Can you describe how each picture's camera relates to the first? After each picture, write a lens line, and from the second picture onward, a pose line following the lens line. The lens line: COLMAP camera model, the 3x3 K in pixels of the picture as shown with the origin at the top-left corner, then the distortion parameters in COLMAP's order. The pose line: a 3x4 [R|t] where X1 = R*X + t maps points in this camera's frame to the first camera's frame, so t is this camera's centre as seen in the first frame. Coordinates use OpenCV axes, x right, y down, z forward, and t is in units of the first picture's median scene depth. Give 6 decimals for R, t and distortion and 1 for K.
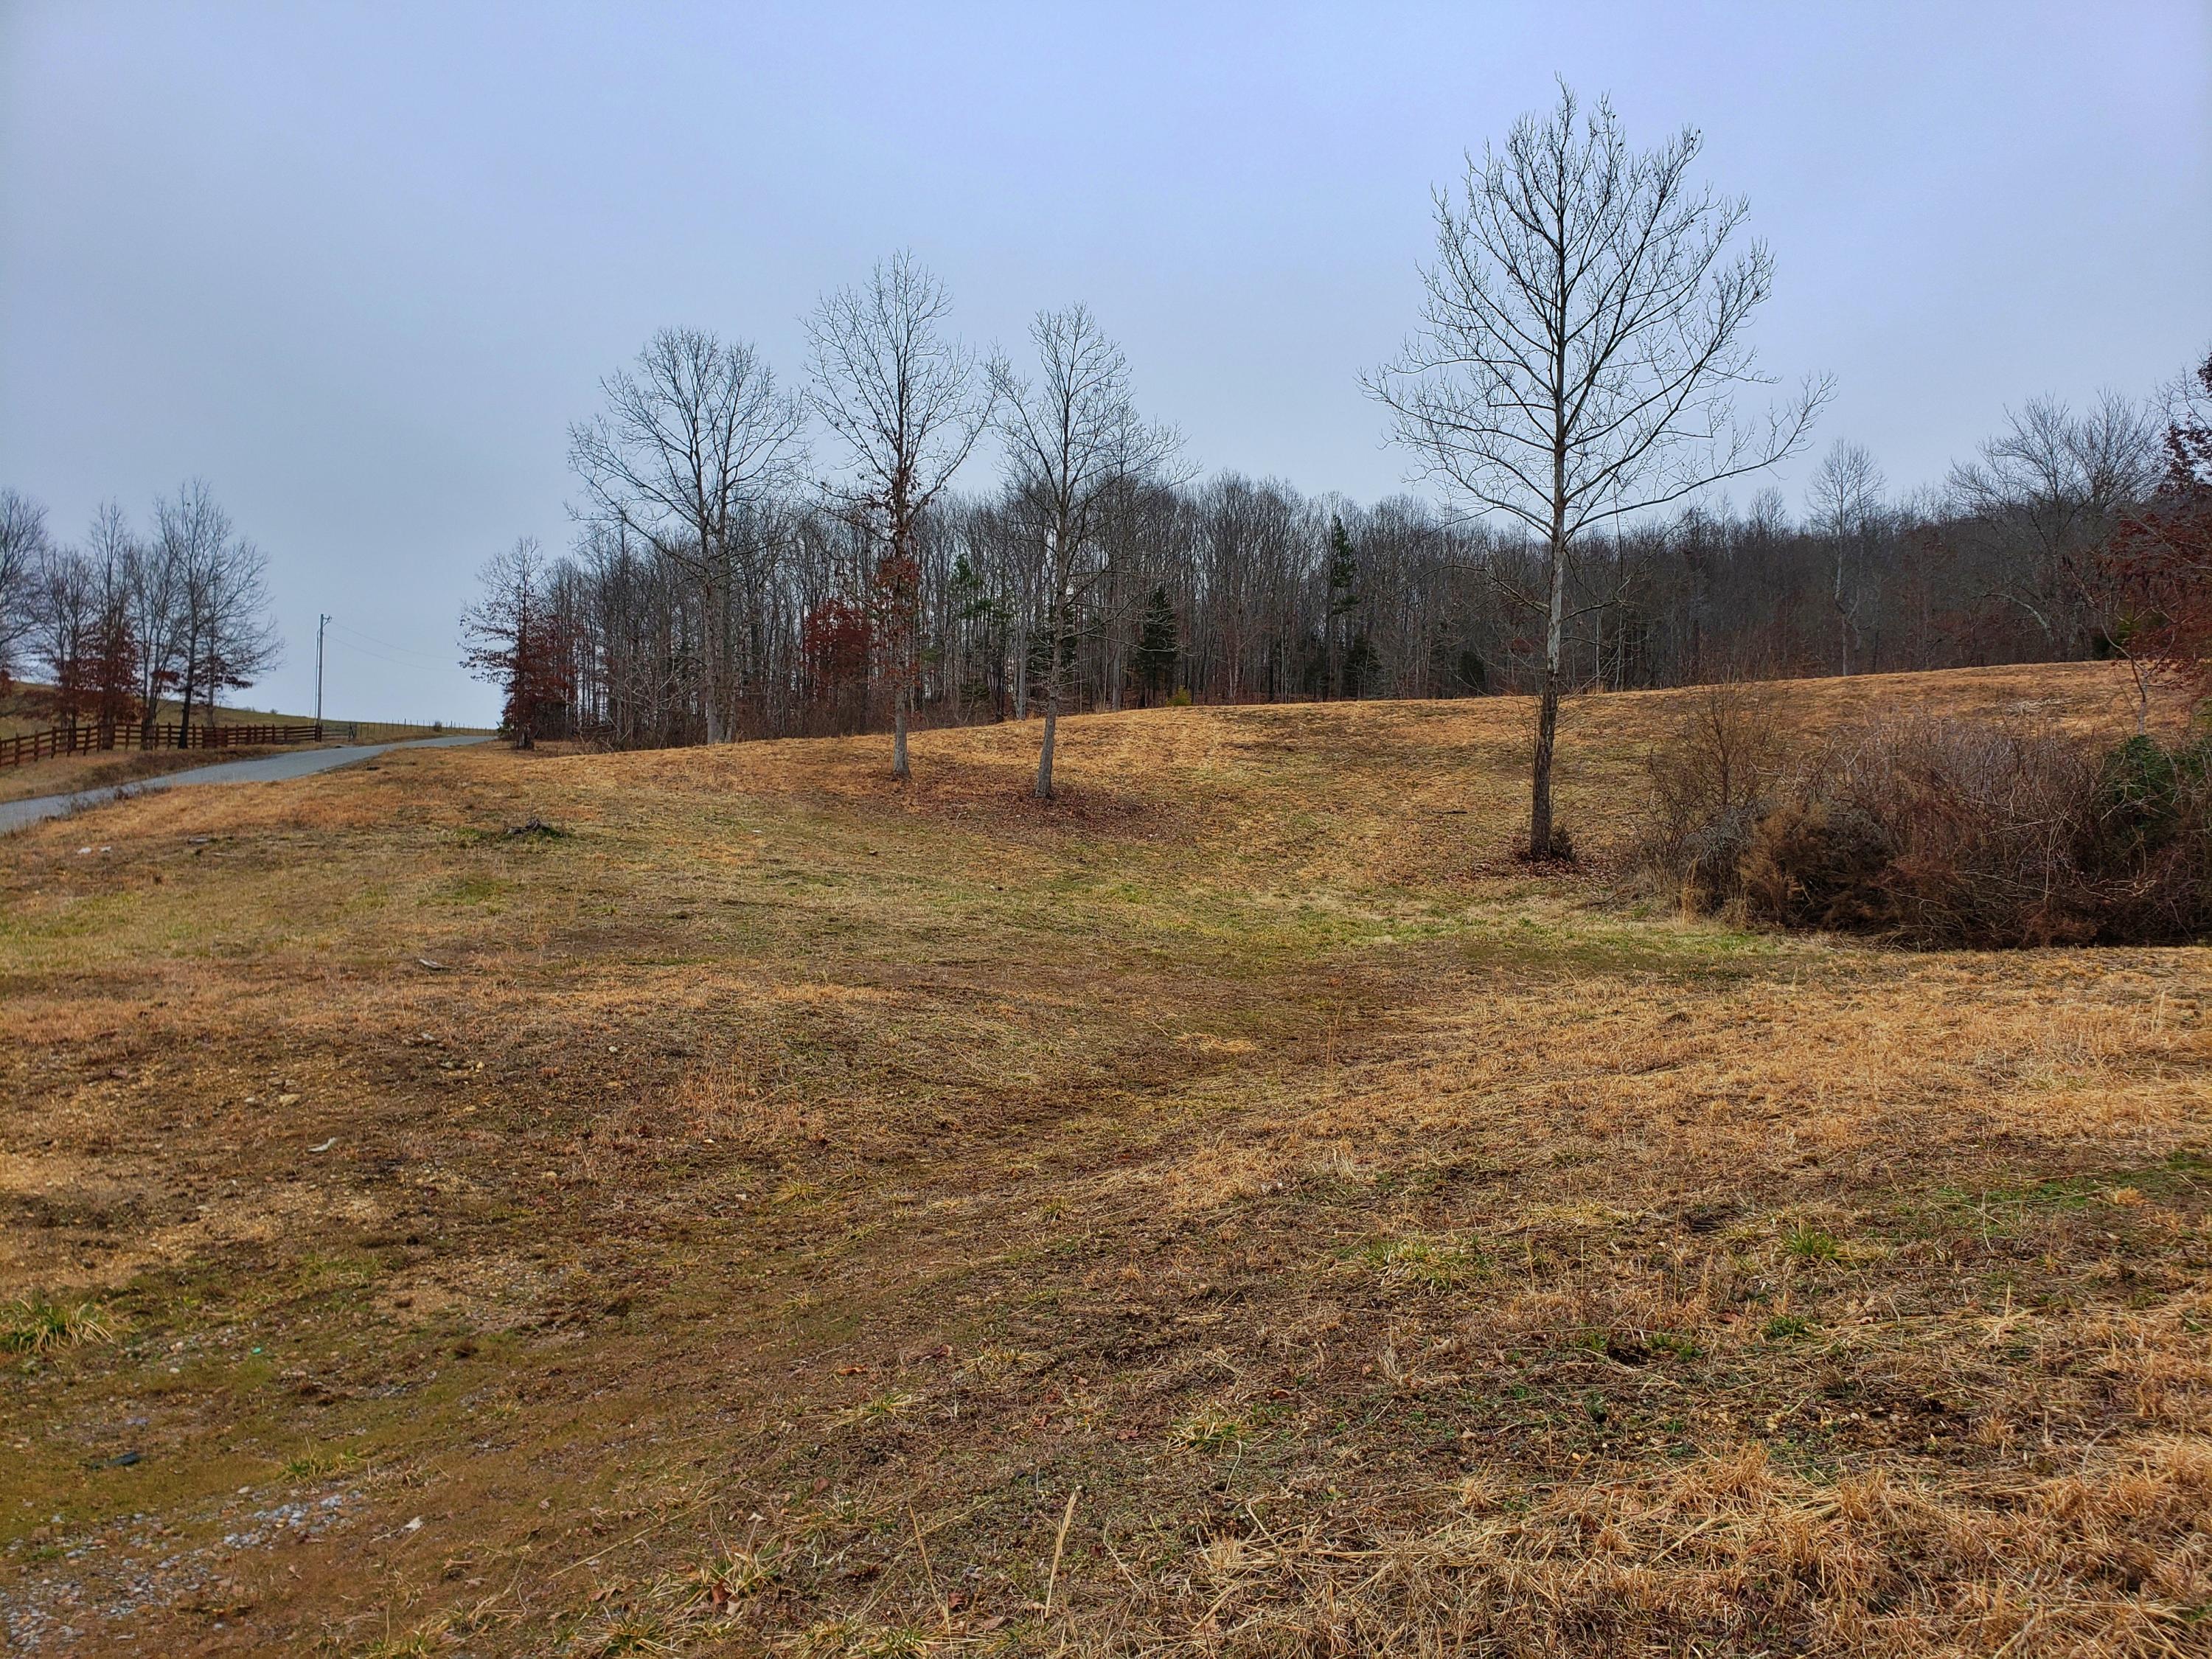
lens RADIAL K [[1721.6, 0, 1106.9], [0, 1721.6, 816.7], [0, 0, 1]] dist [0.023361, -0.004224]
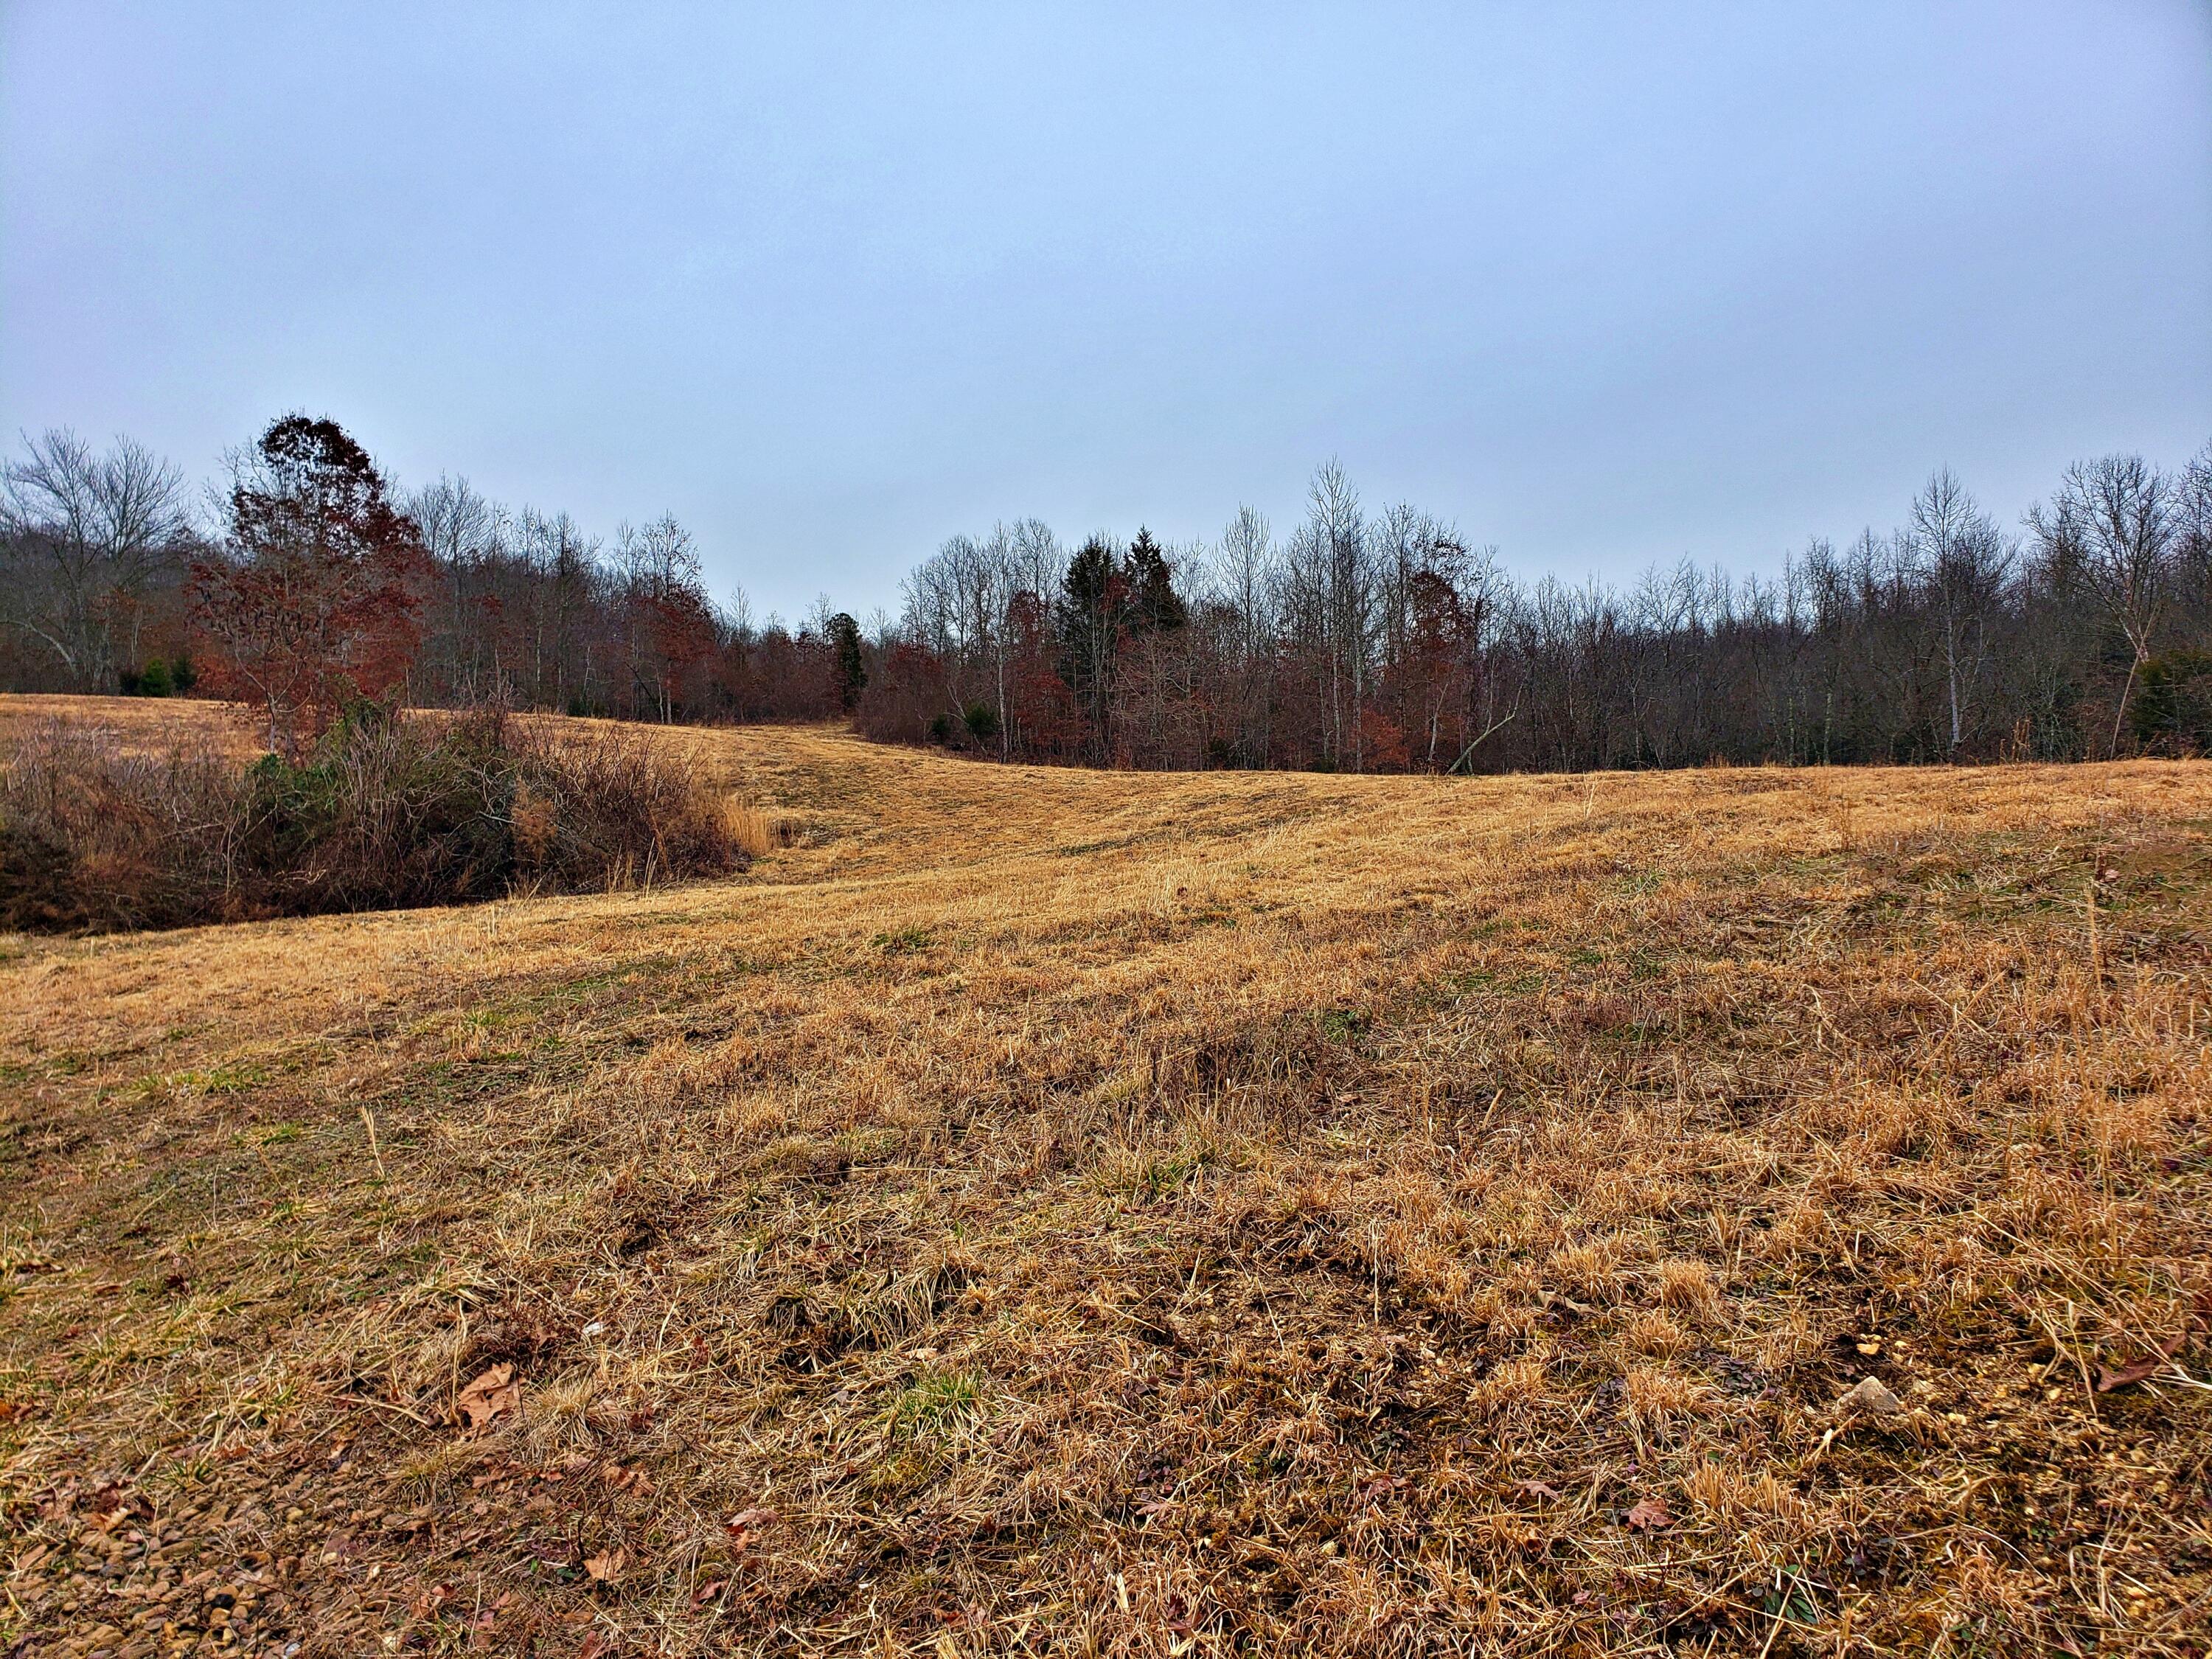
lens RADIAL K [[1721.6, 0, 1101.8], [0, 1721.6, 851.2], [0, 0, 1]] dist [0.023361, -0.004224]
pose [[0.492553, -0.005432, 0.870265, -0.256632], [0.010605, 0.999944, 0.000239, 0.044761], [-0.870218, 0.009112, 0.492583, -0.076133]]
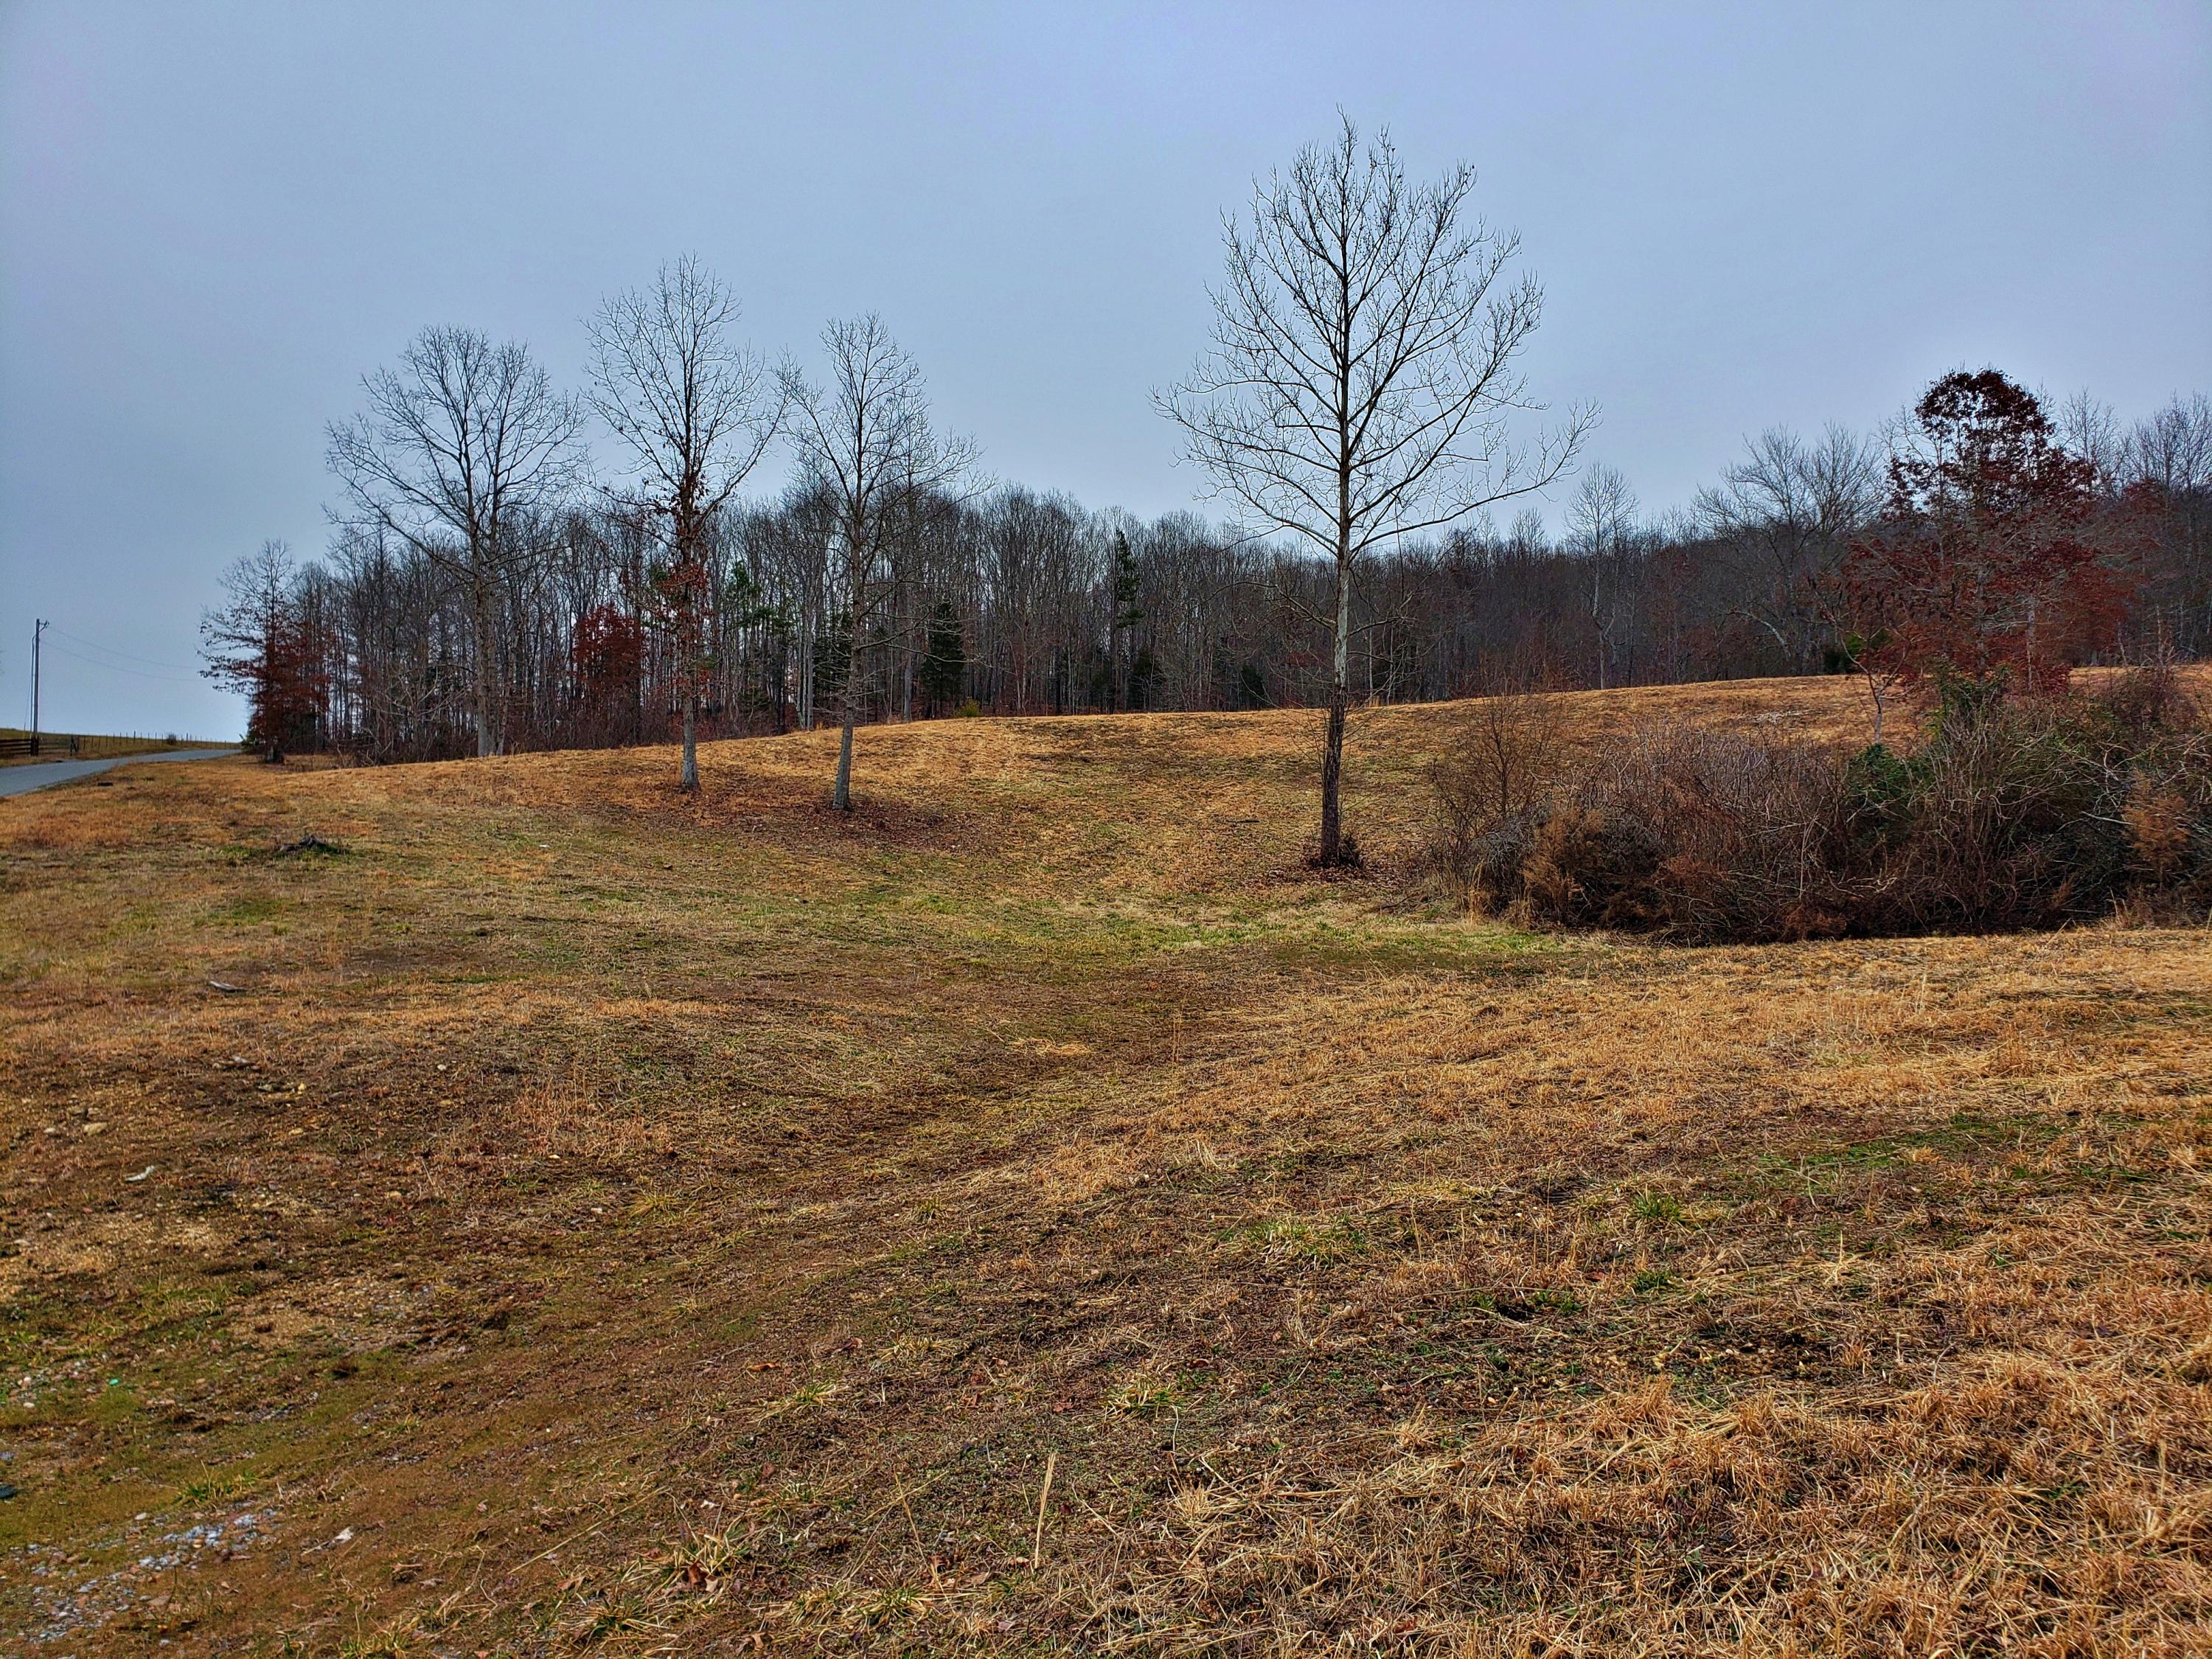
lens RADIAL K [[1721.6, 0, 1109.0], [0, 1721.6, 825.8], [0, 0, 1]] dist [0.023361, -0.004224]
pose [[0.991962, -0.008131, 0.126272, -0.031056], [0.008331, 0.999965, -0.001057, 0.001926], [-0.126259, 0.002100, 0.991995, -0.016014]]
